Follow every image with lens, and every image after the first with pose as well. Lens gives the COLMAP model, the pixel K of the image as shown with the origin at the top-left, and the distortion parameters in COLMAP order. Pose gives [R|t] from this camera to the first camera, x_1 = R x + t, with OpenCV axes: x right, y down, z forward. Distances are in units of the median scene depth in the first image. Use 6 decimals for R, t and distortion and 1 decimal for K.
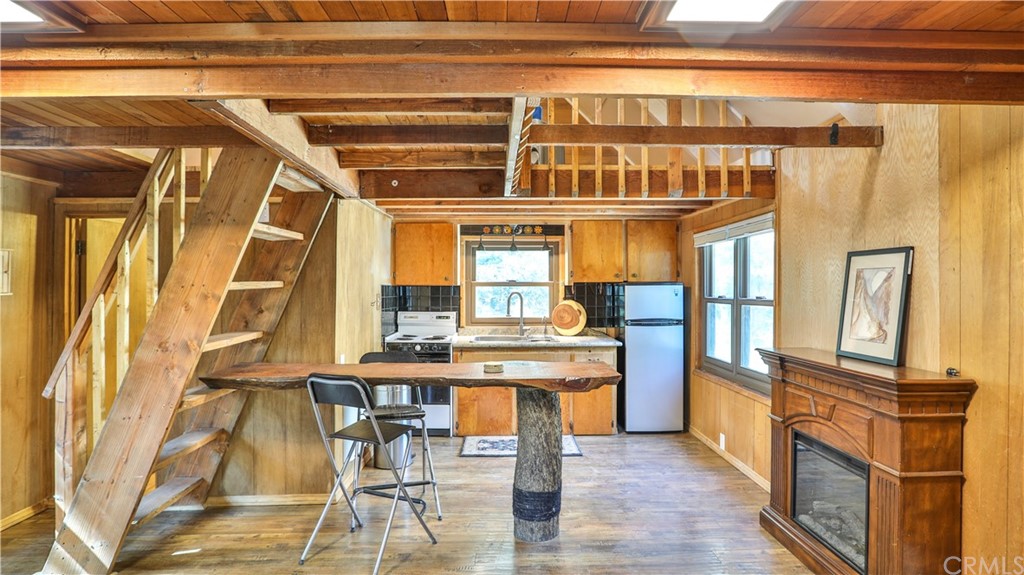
lens RADIAL K [[529.0, 0, 514.8], [0, 529.0, 281.4], [0, 0, 1]] dist [-0.081663, 0.035676]
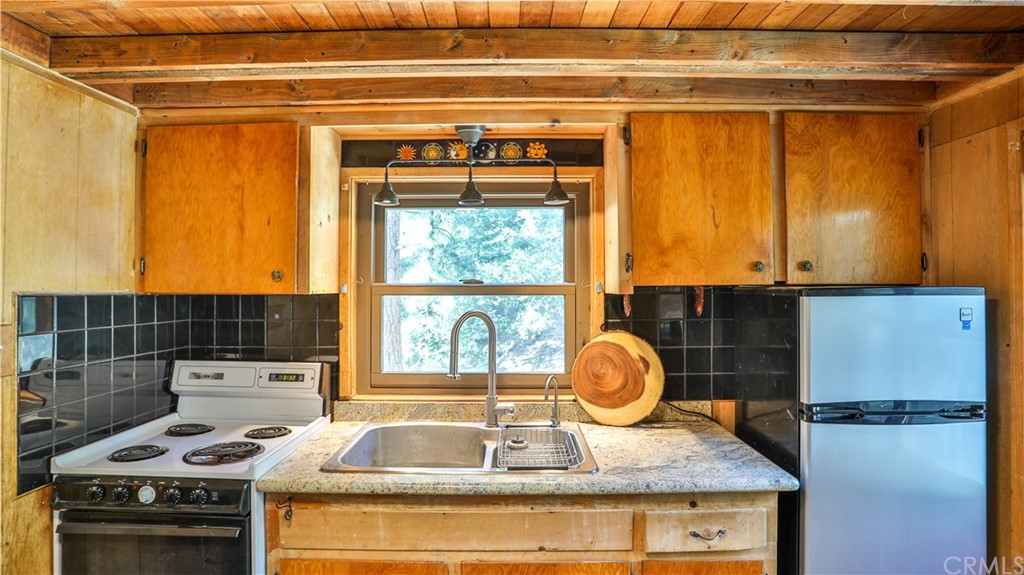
lens RADIAL K [[529.0, 0, 514.8], [0, 529.0, 281.4], [0, 0, 1]] dist [-0.081663, 0.035676]
pose [[0.999555, -0.001175, -0.029804, 0.045472], [0.001128, 0.999998, -0.001621, -0.000672], [0.029805, 0.001586, 0.999554, 0.701245]]
